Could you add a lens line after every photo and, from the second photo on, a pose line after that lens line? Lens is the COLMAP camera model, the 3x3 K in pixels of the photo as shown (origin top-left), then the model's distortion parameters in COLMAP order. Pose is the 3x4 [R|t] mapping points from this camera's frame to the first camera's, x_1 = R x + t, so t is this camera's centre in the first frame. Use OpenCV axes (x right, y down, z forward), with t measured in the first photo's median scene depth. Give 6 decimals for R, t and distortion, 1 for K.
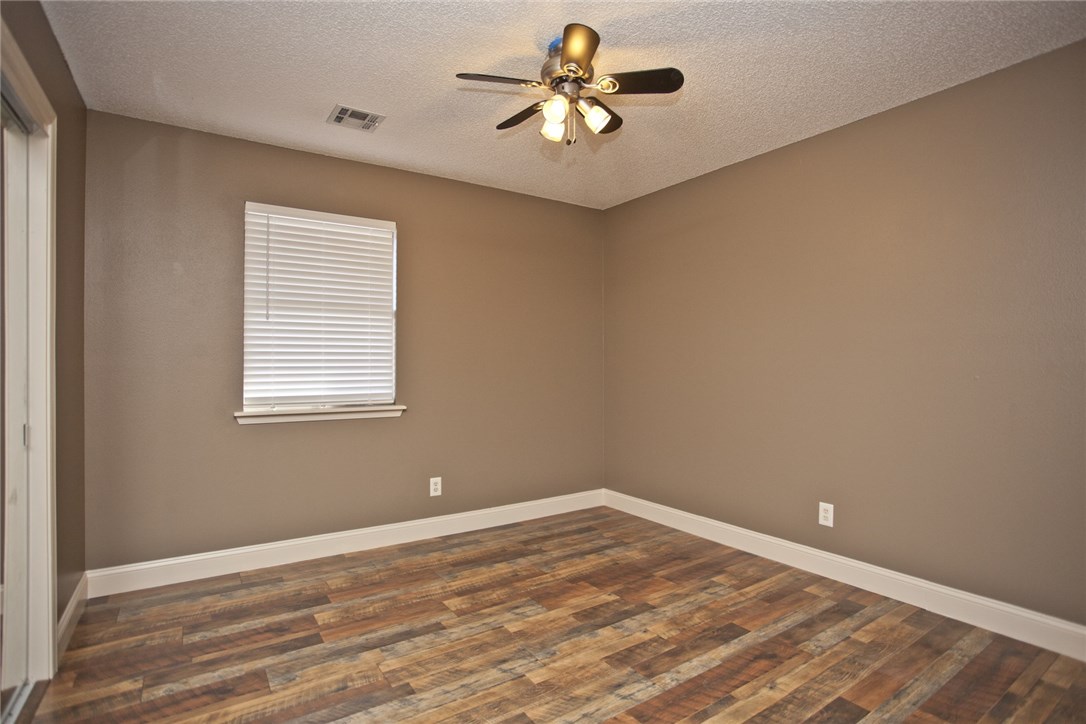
lens RADIAL K [[531.8, 0, 548.2], [0, 531.8, 361.9], [0, 0, 1]] dist [-0.079489, 0.035345]
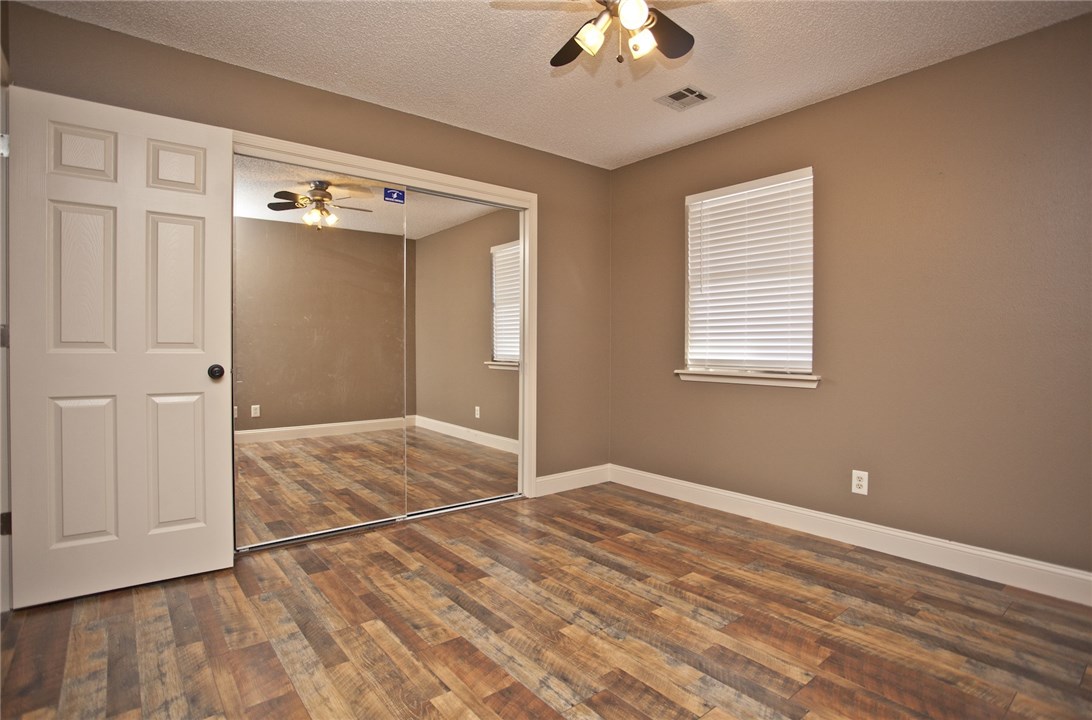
lens RADIAL K [[538.3, 0, 547.2], [0, 538.3, 354.7], [0, 0, 1]] dist [-0.075653, 0.031623]
pose [[0.103218, 0.017812, -0.994499, 0.661652], [-0.000872, 0.999841, 0.017817, 0.039289], [0.994658, -0.000971, 0.103217, 0.576902]]
